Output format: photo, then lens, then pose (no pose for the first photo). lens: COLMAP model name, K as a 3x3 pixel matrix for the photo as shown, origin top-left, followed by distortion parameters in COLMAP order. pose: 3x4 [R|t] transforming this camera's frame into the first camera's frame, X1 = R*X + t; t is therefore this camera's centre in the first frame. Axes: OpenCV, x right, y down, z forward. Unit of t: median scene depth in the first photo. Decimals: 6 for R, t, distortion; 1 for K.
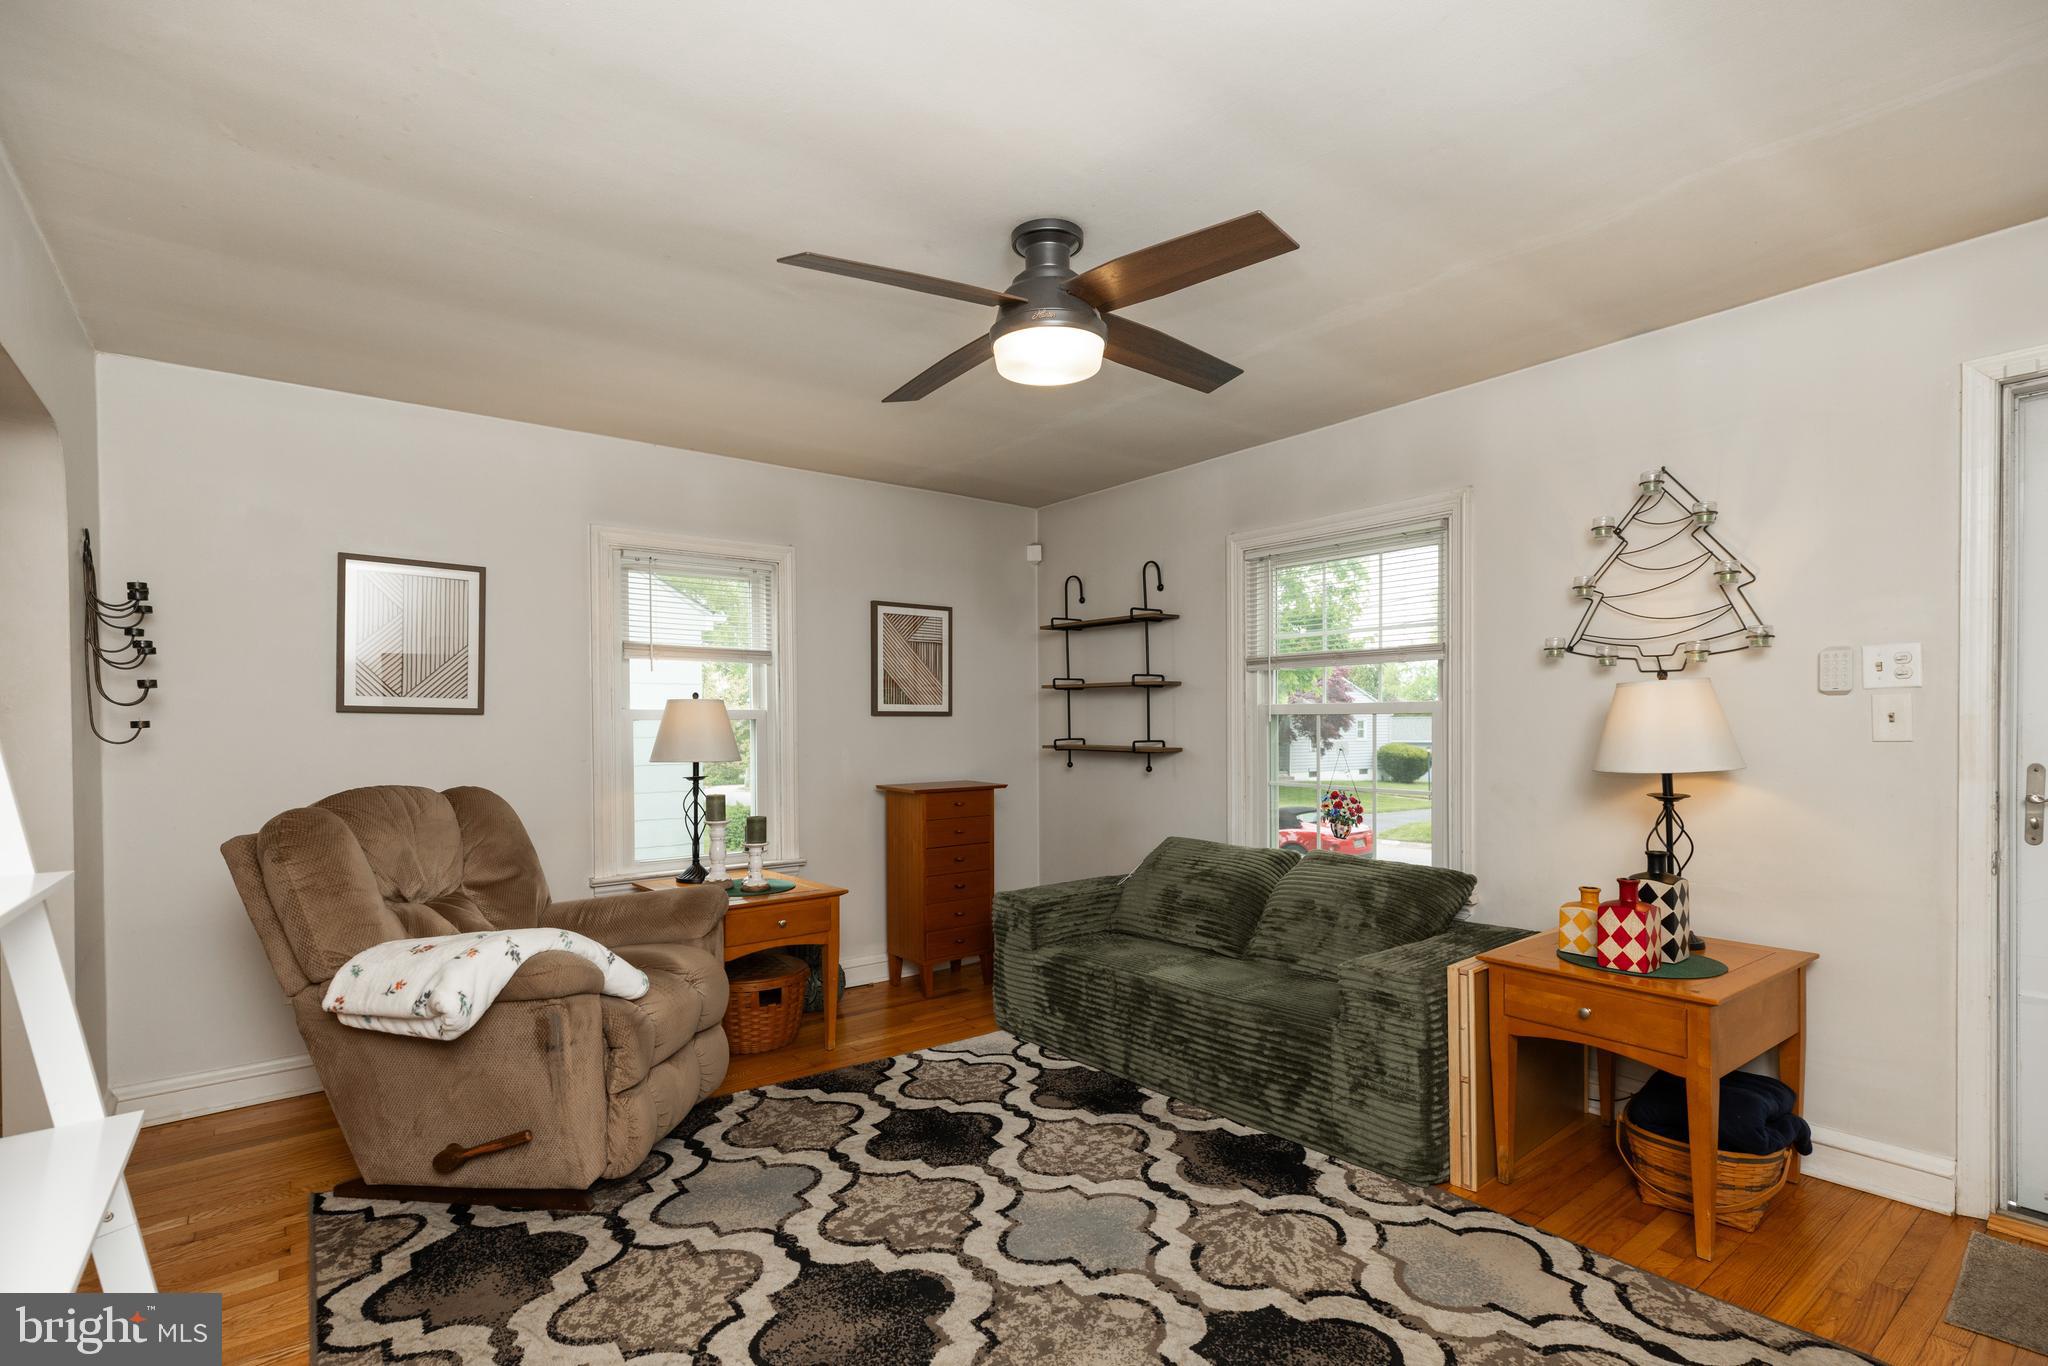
lens RADIAL K [[919.6, 0, 965.2], [0, 919.6, 722.7], [0, 0, 1]] dist [0.004527, 0.000500]
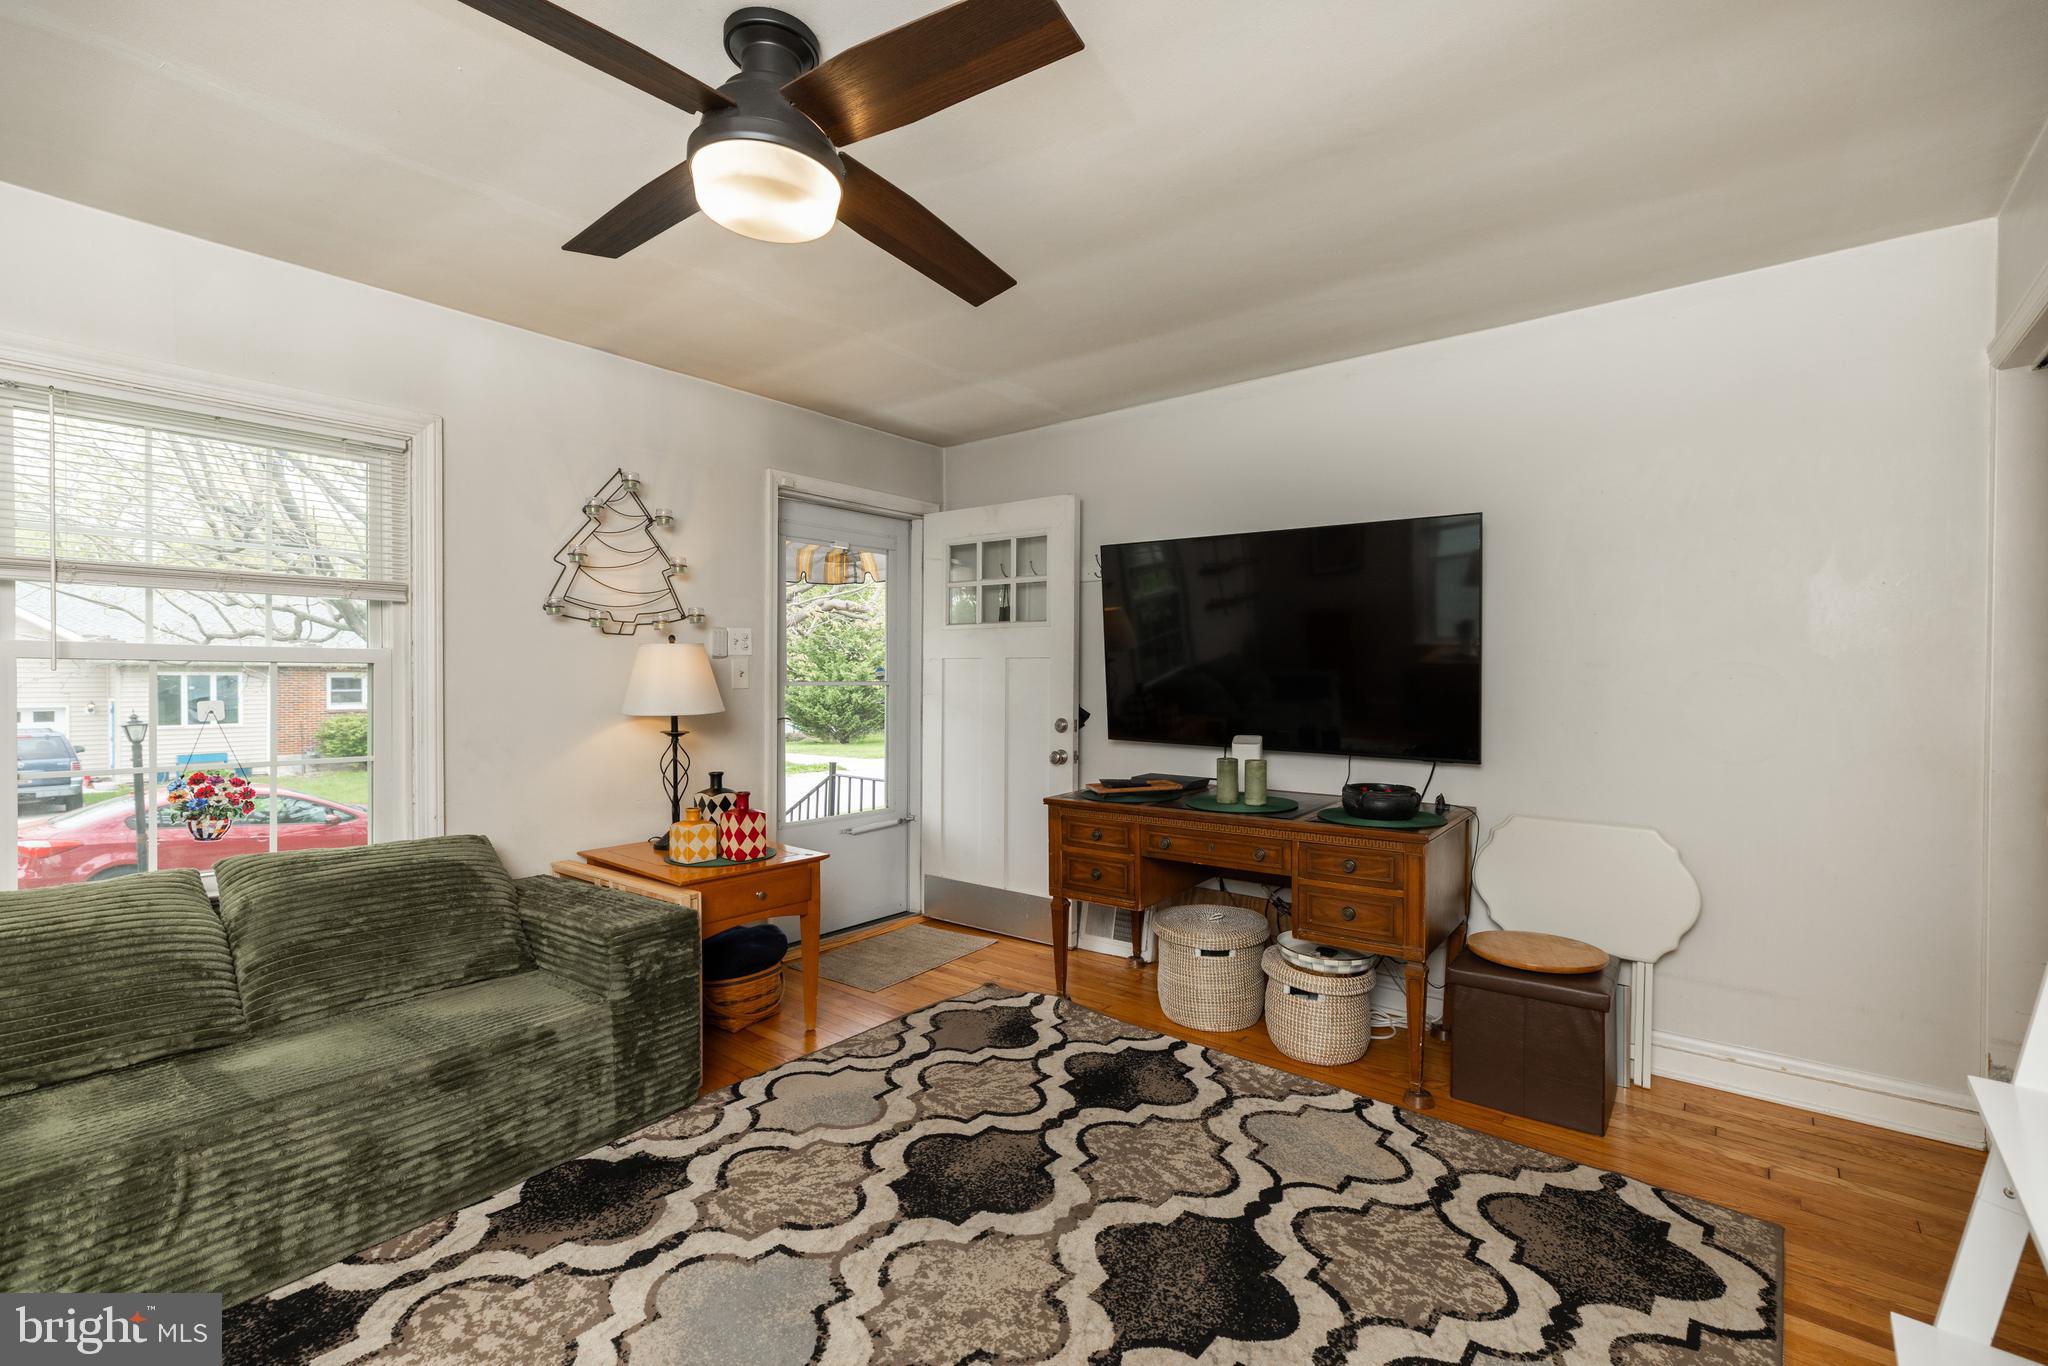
lens RADIAL K [[919.6, 0, 1022.4], [0, 919.6, 691.9], [0, 0, 1]] dist [0.004527, 0.000500]
pose [[-0.246617, -0.007550, 0.969084, -0.670309], [-0.002524, 0.999971, 0.007149, 0.012670], [-0.969110, -0.000683, -0.246629, 0.932519]]
